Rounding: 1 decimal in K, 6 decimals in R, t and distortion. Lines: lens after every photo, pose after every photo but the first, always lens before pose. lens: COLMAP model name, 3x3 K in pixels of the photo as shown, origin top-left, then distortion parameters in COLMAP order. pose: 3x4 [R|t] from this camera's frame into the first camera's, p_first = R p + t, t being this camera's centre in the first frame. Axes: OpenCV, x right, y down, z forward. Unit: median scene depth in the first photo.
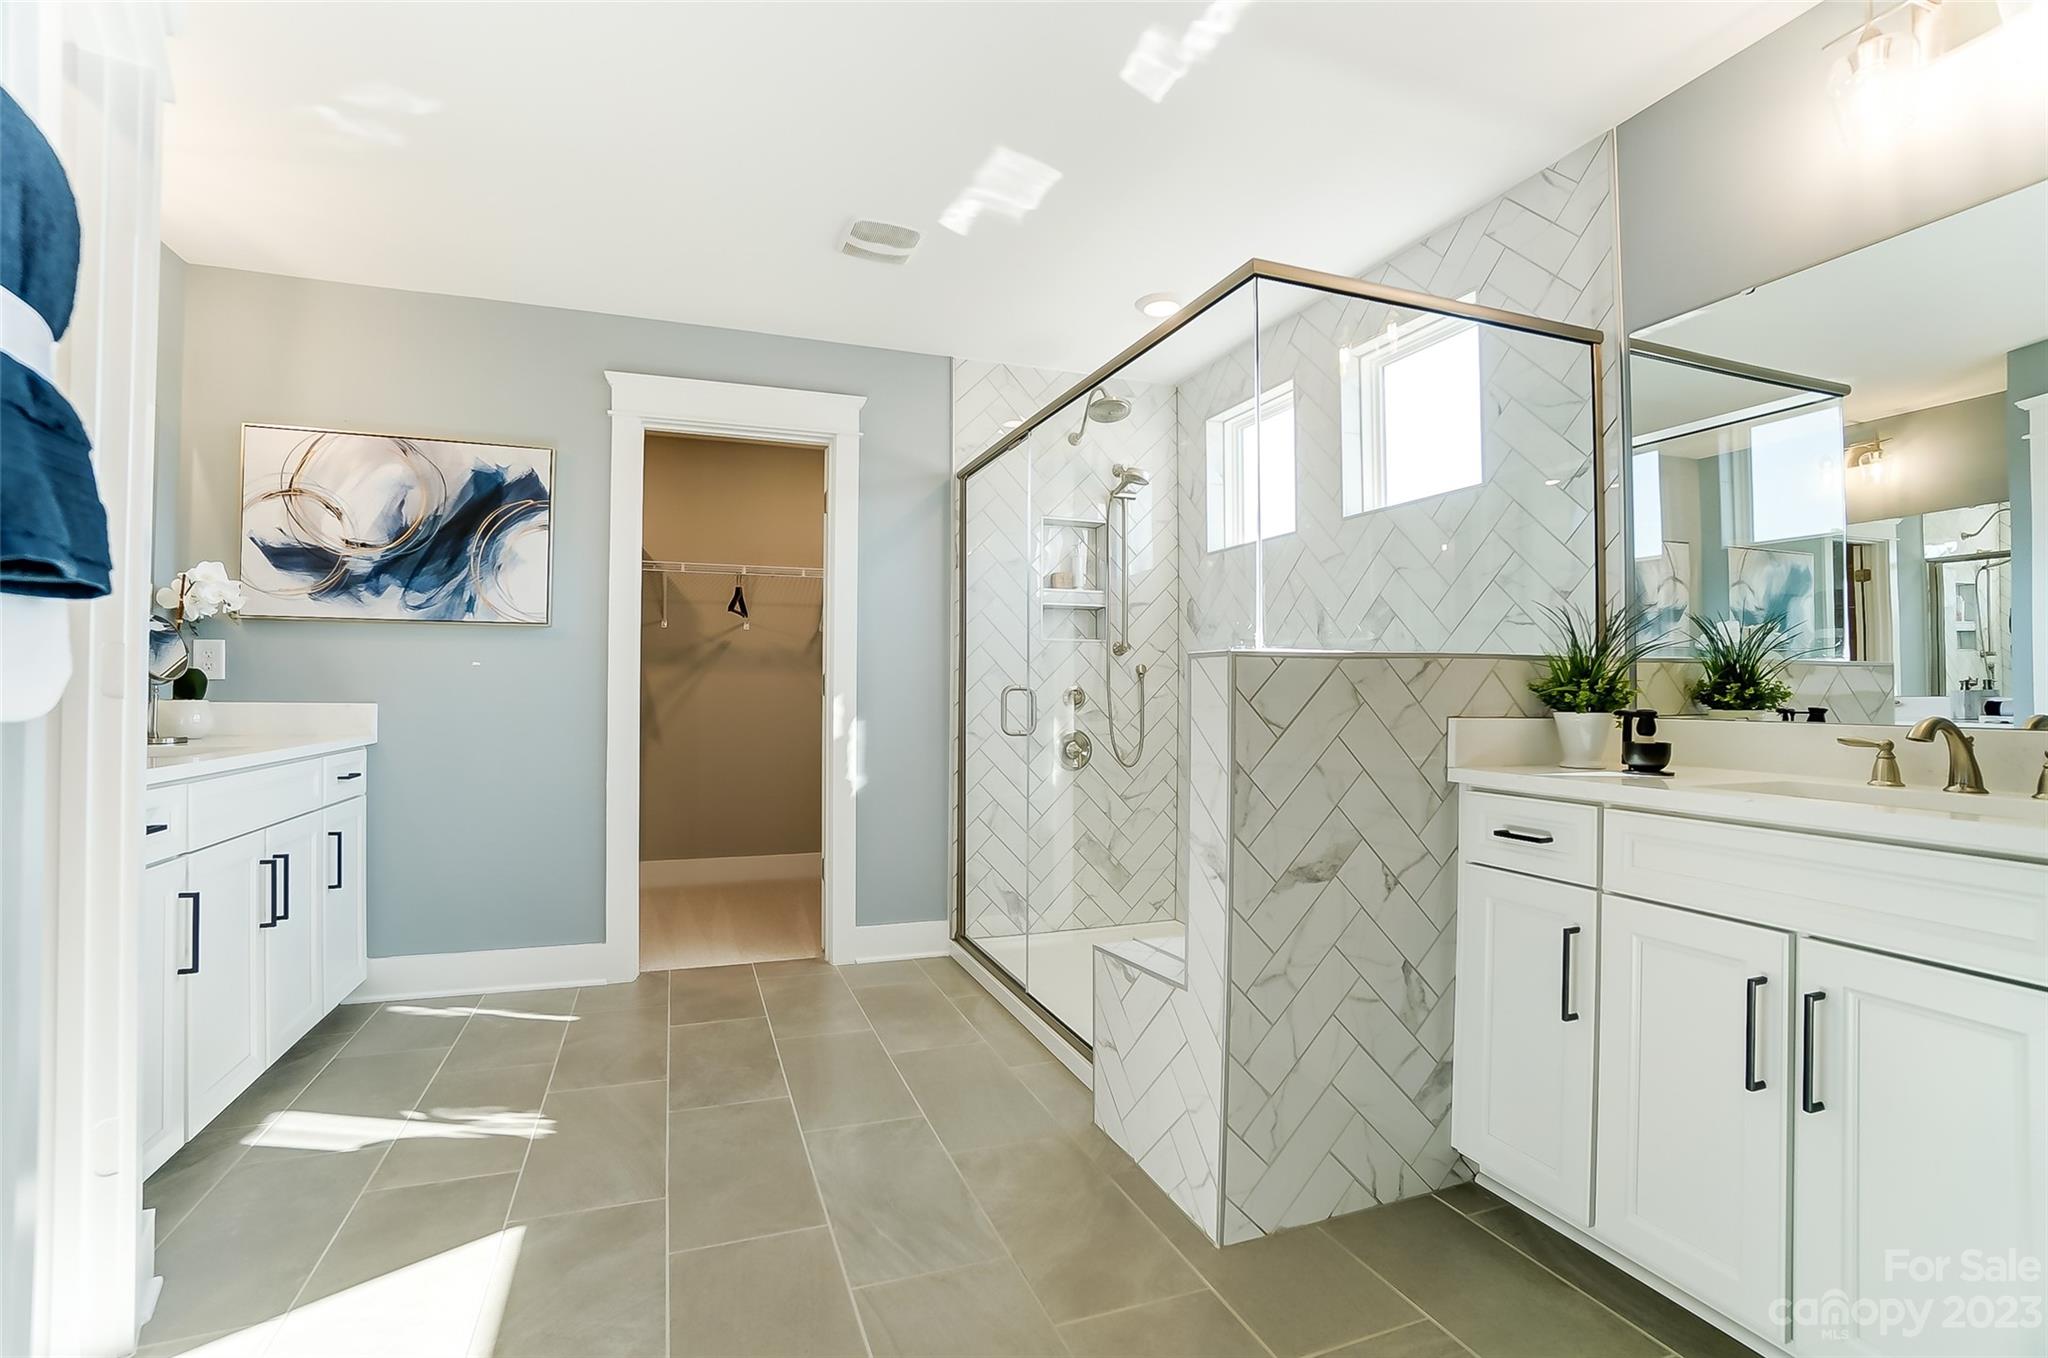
lens RADIAL K [[902.2, 0, 1000.4], [0, 902.2, 675.5], [0, 0, 1]] dist [-0.067642, 0.026220]
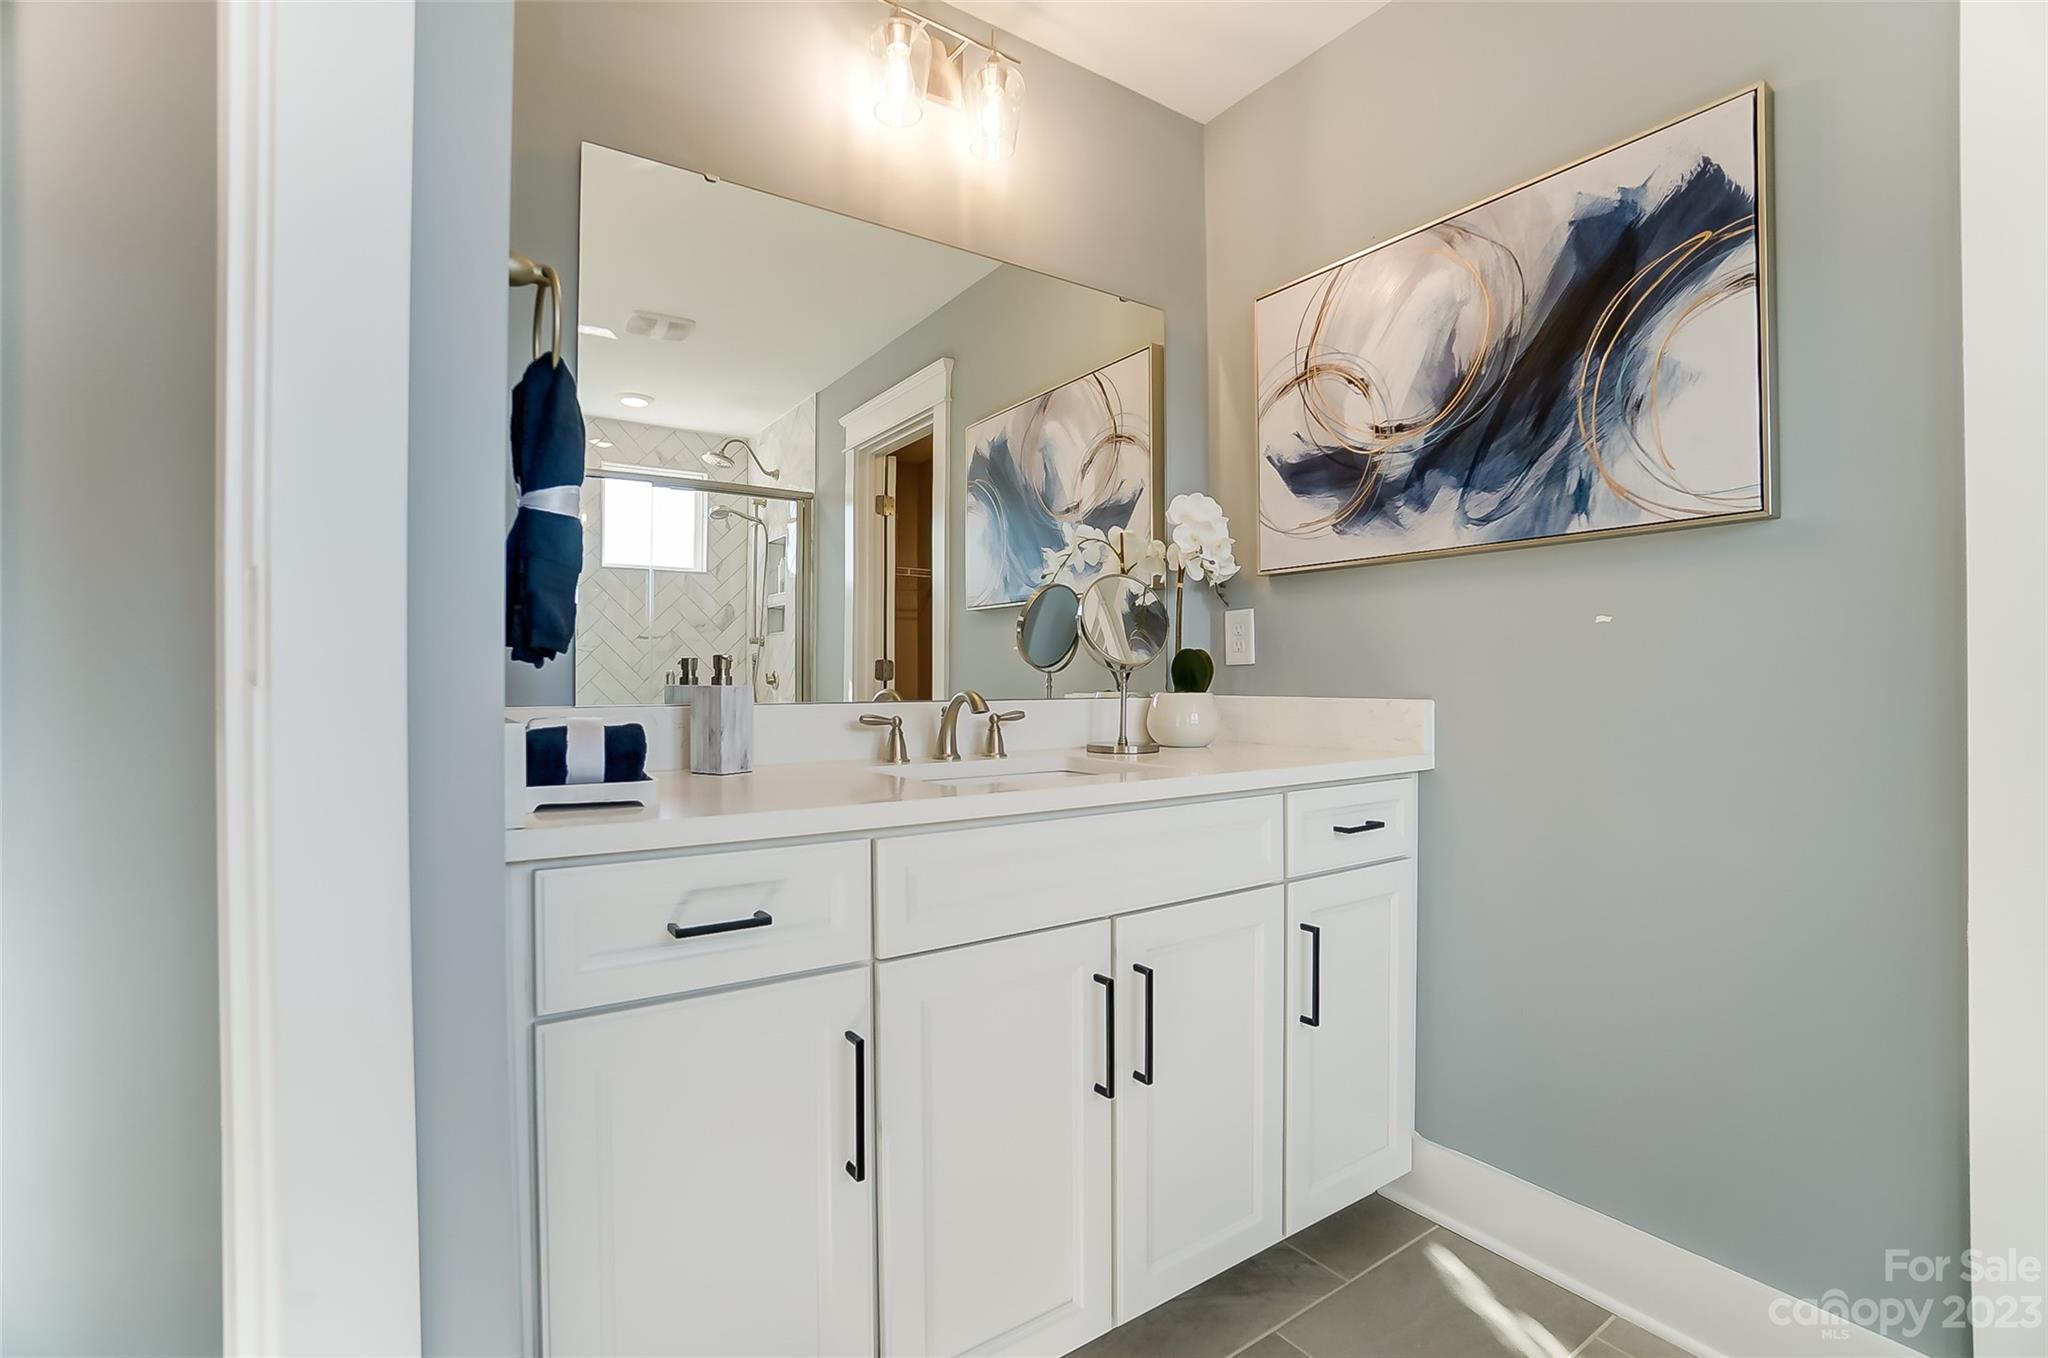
lens RADIAL K [[902.2, 0, 1000.4], [0, 902.2, 675.5], [0, 0, 1]] dist [-0.067642, 0.026220]
pose [[0.226297, -0.009956, -0.974007, -0.210591], [0.024513, 0.999689, -0.004523, 0.011727], [0.973750, -0.022853, 0.226471, 0.594711]]
